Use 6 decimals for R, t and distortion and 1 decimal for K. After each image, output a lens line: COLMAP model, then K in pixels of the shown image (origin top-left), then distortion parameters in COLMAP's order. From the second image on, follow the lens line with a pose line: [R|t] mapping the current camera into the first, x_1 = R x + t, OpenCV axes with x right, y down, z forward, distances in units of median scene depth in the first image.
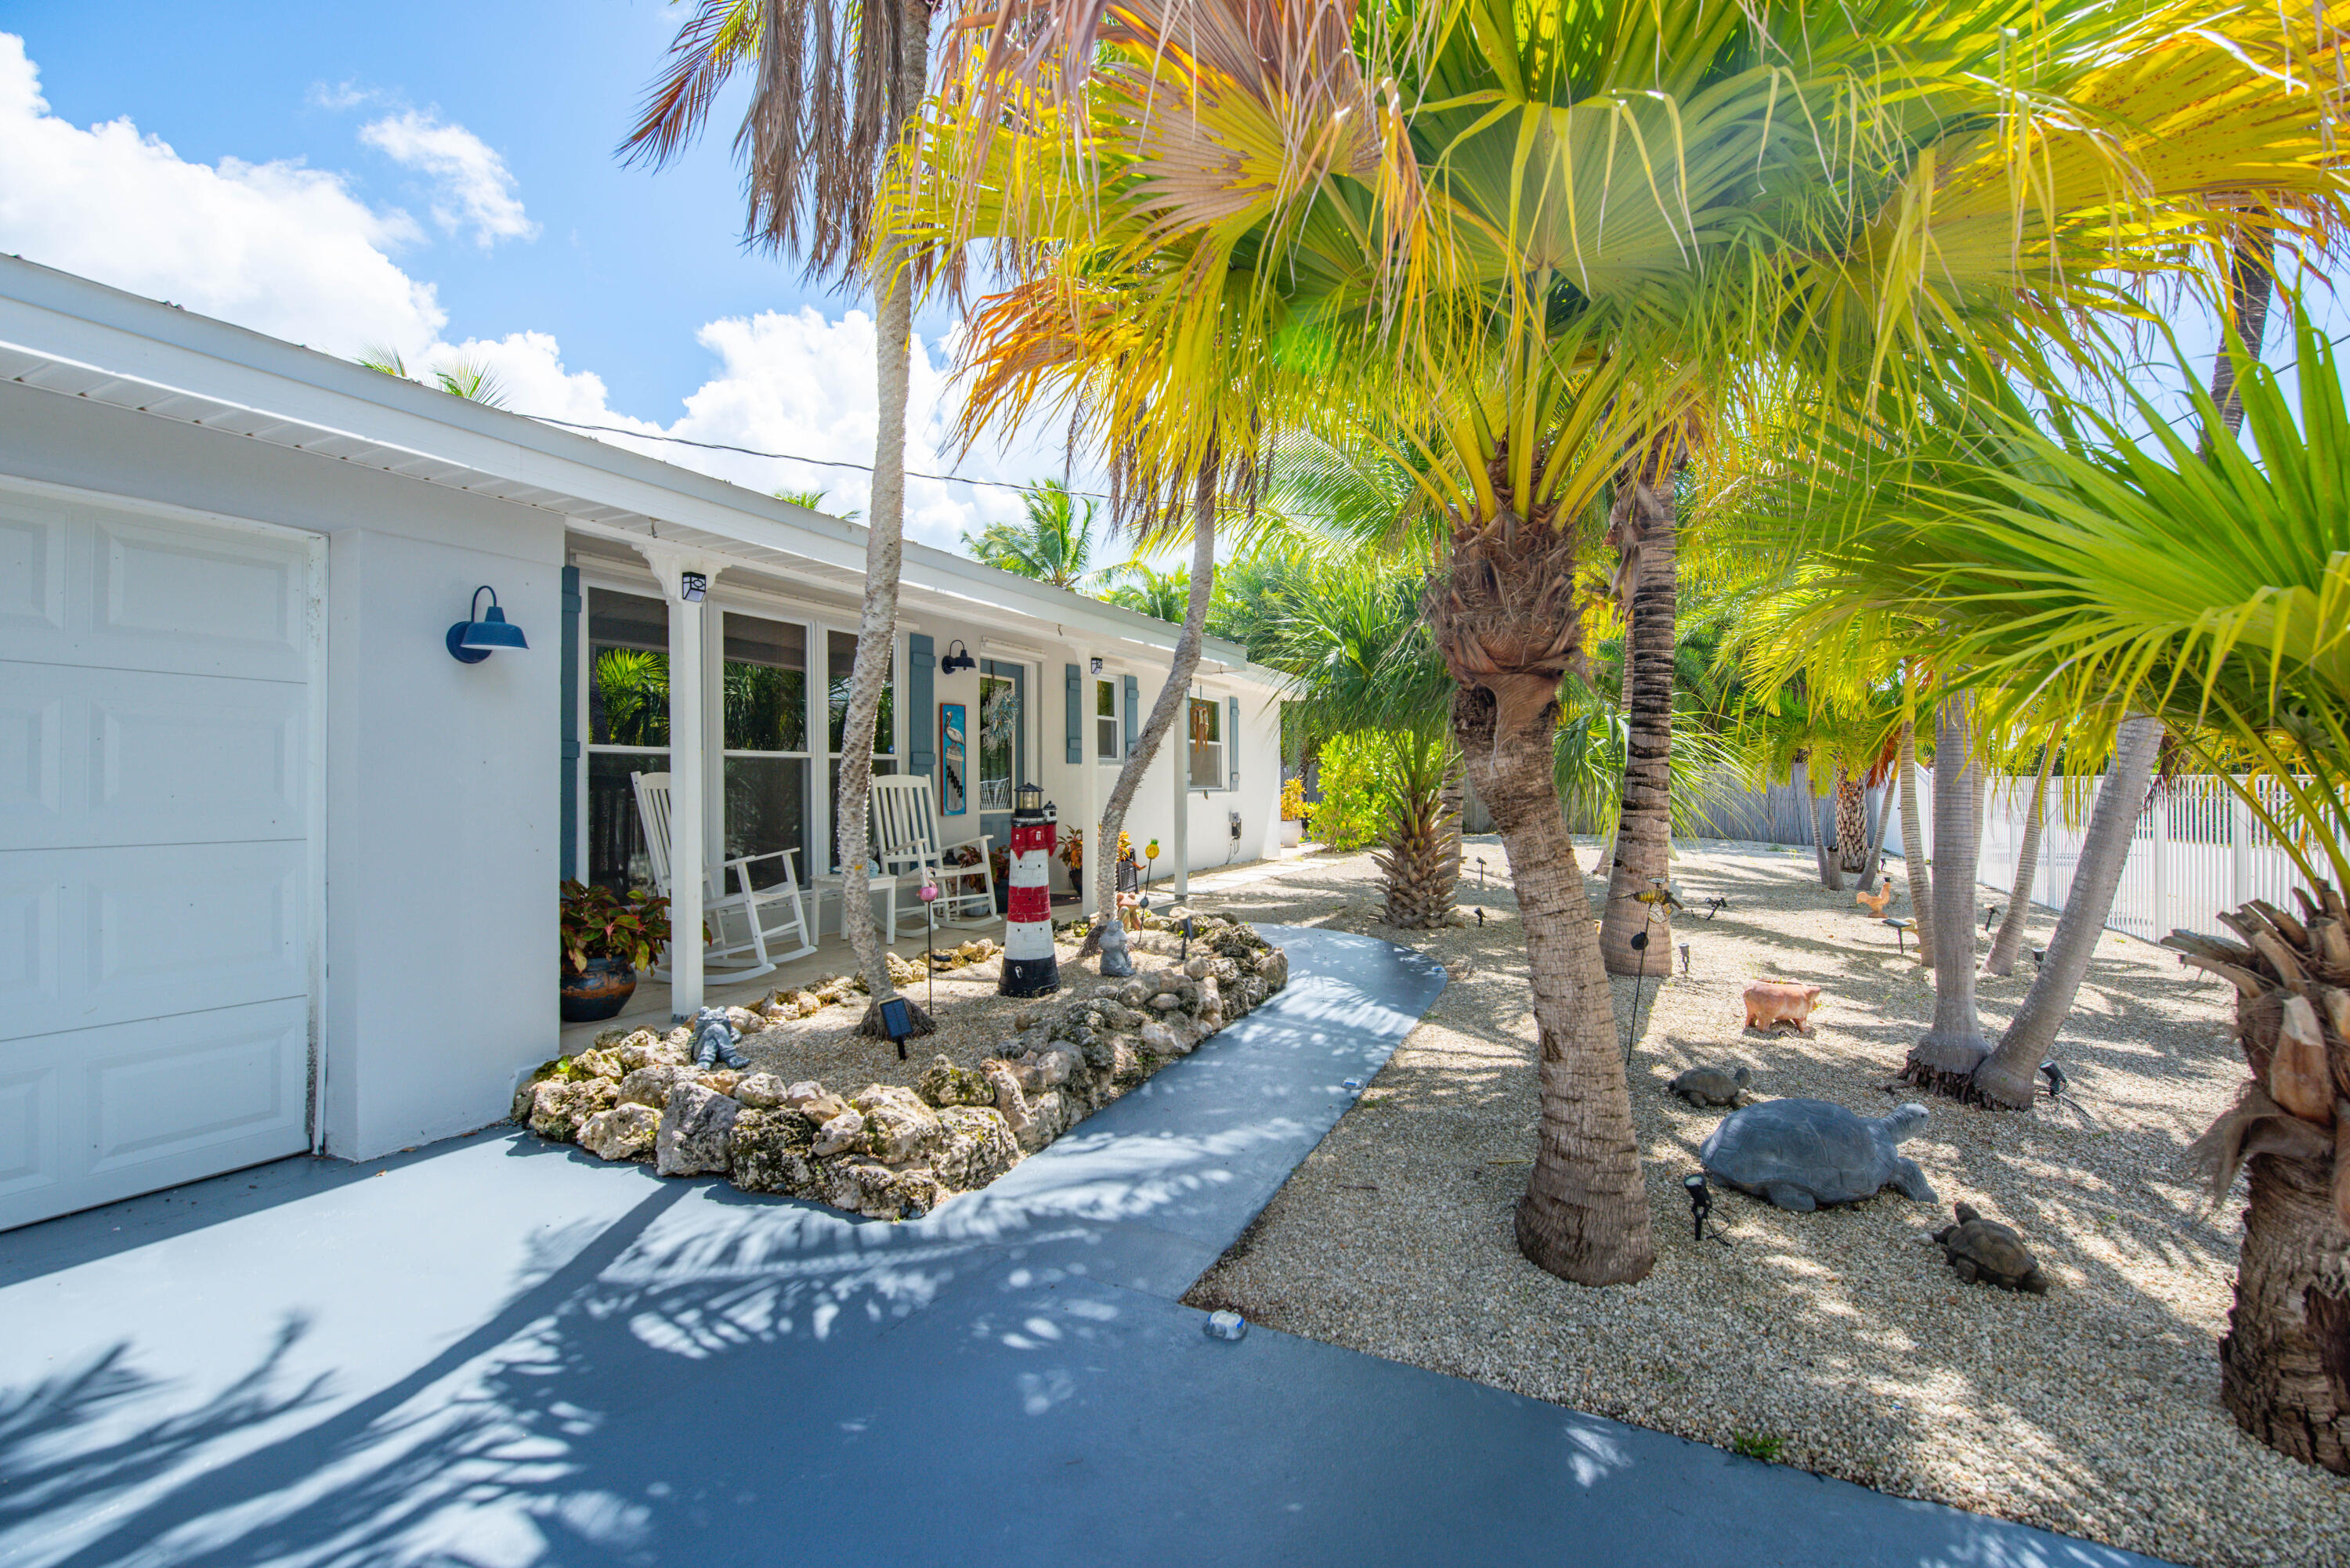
lens RADIAL K [[1019.0, 0, 1192.2], [0, 1019.0, 782.5], [0, 0, 1]] dist [-0.017118, -0.003379]
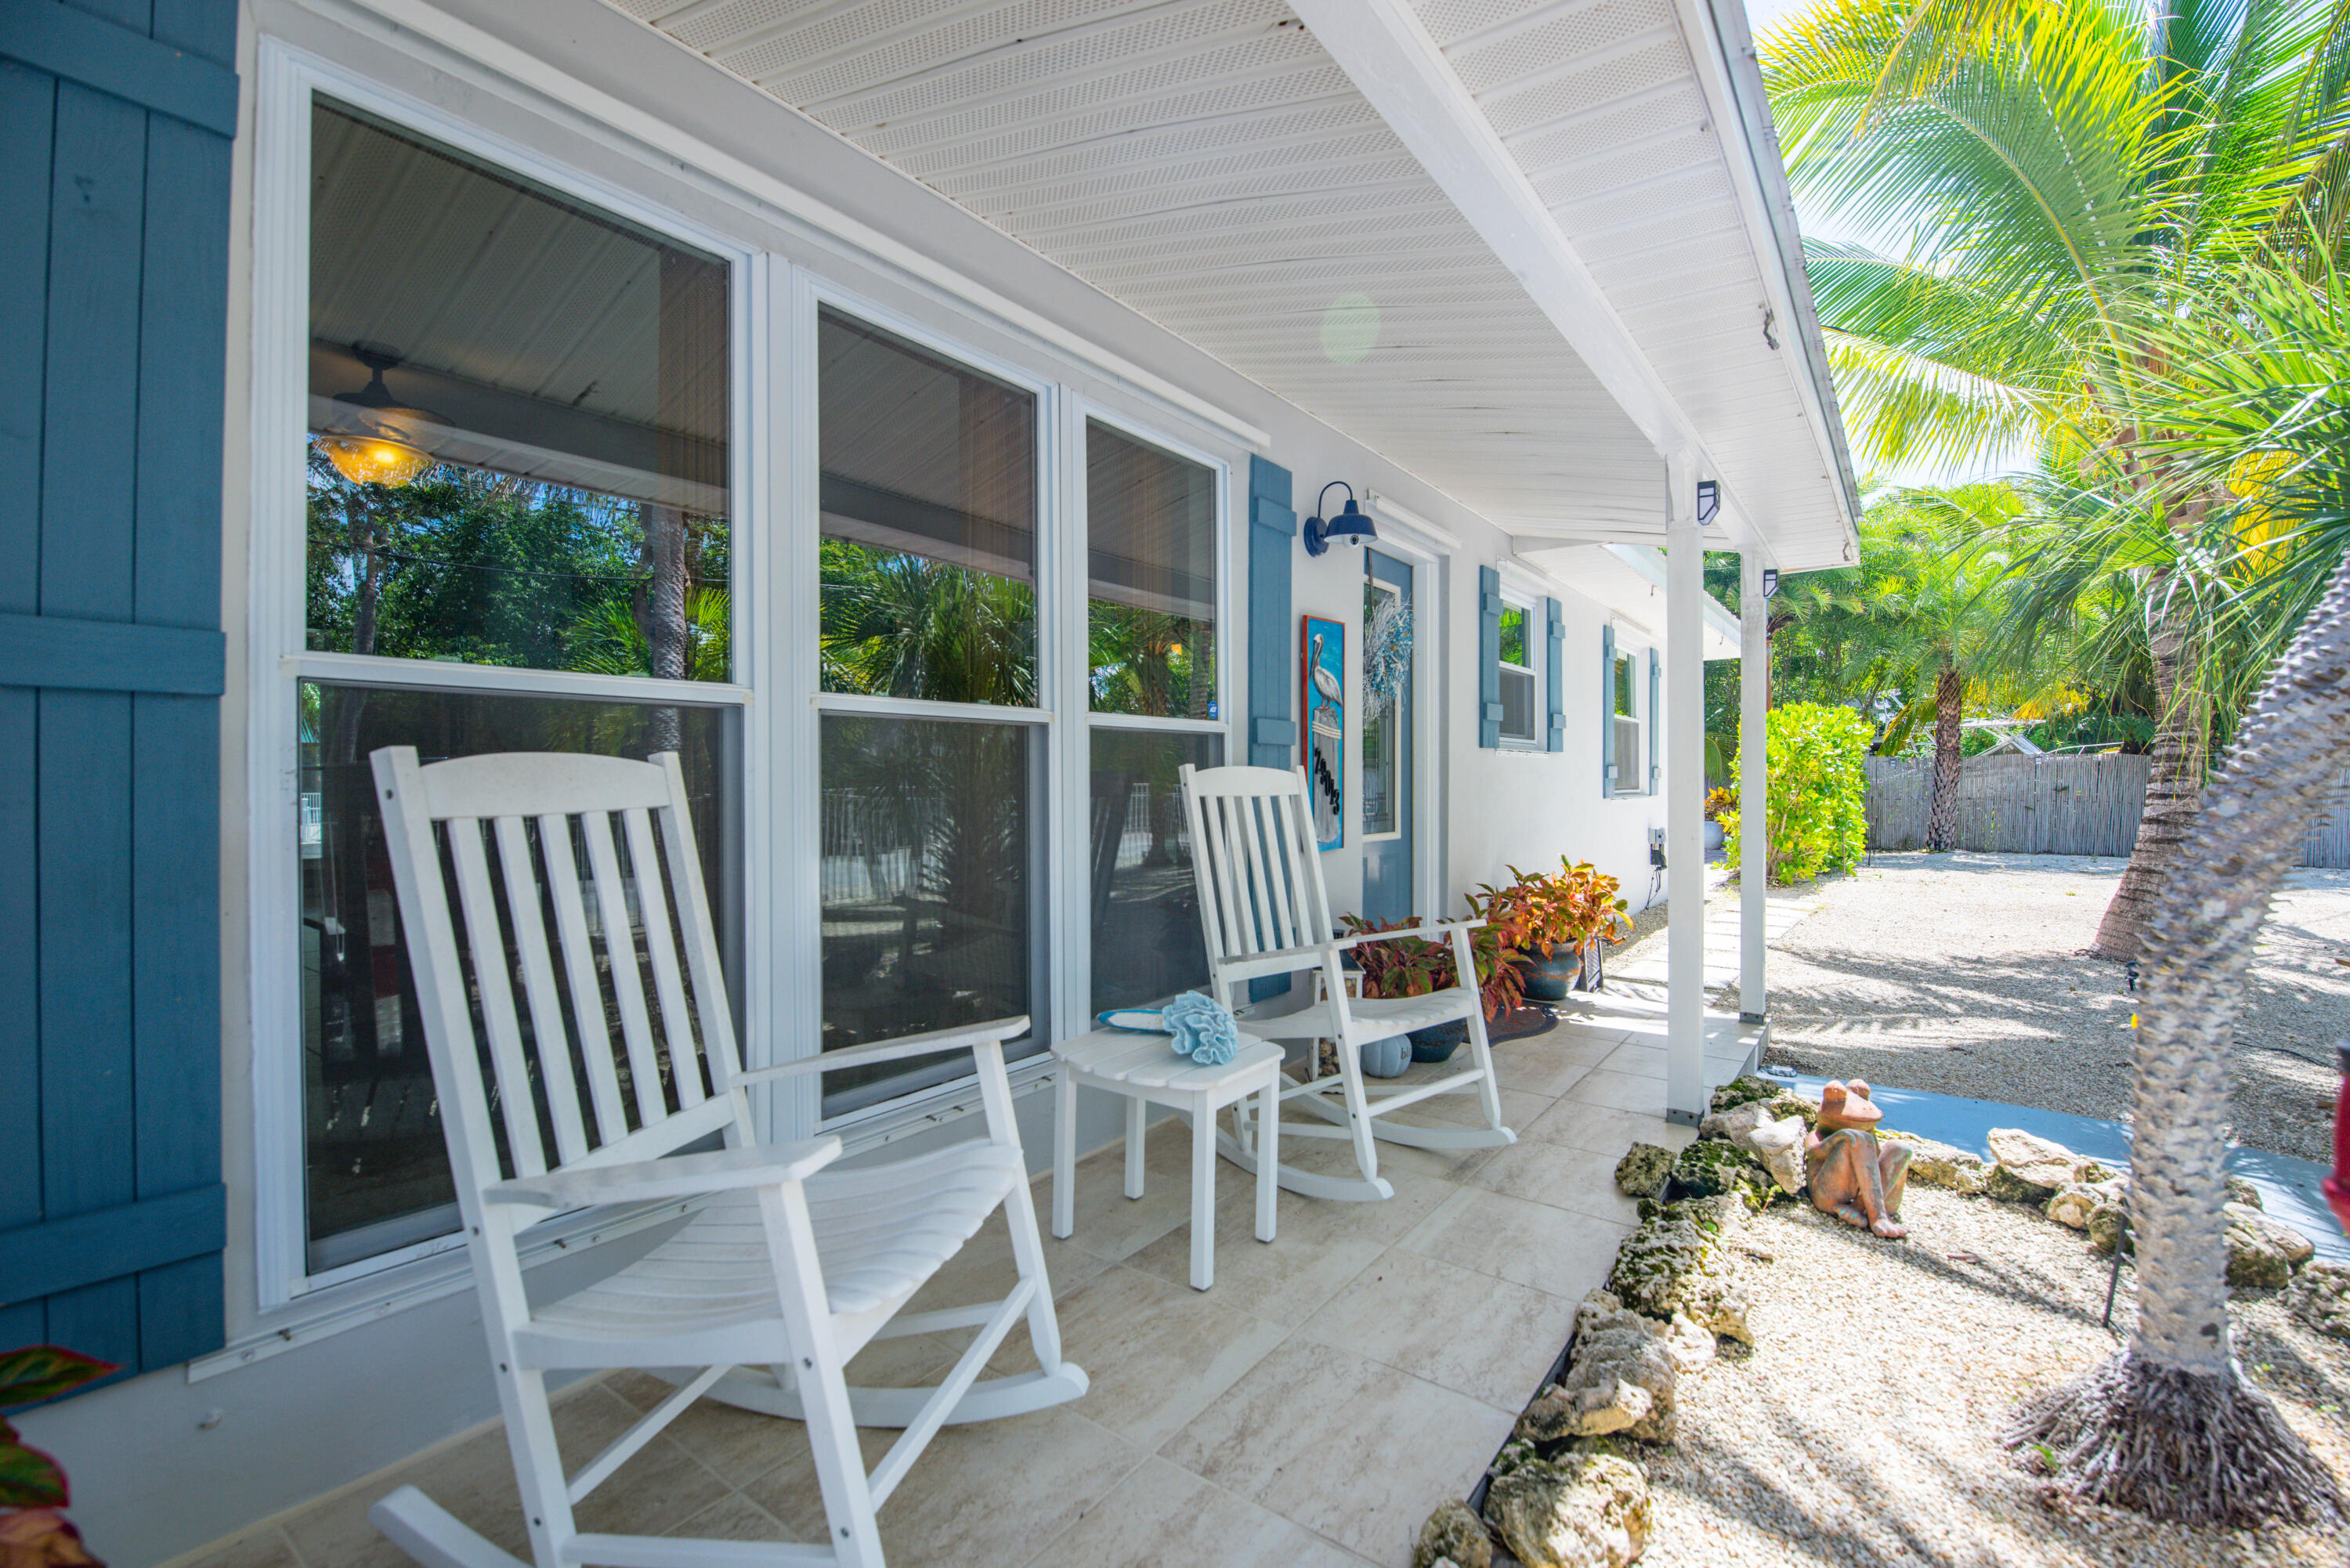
lens RADIAL K [[1019.0, 0, 1179.5], [0, 1019.0, 780.7], [0, 0, 1]] dist [-0.017118, -0.003379]
pose [[0.979046, 0.002514, -0.203623, -0.205647], [-0.002072, 0.999995, 0.002381, -0.002564], [0.203628, -0.001909, 0.979046, 0.524810]]
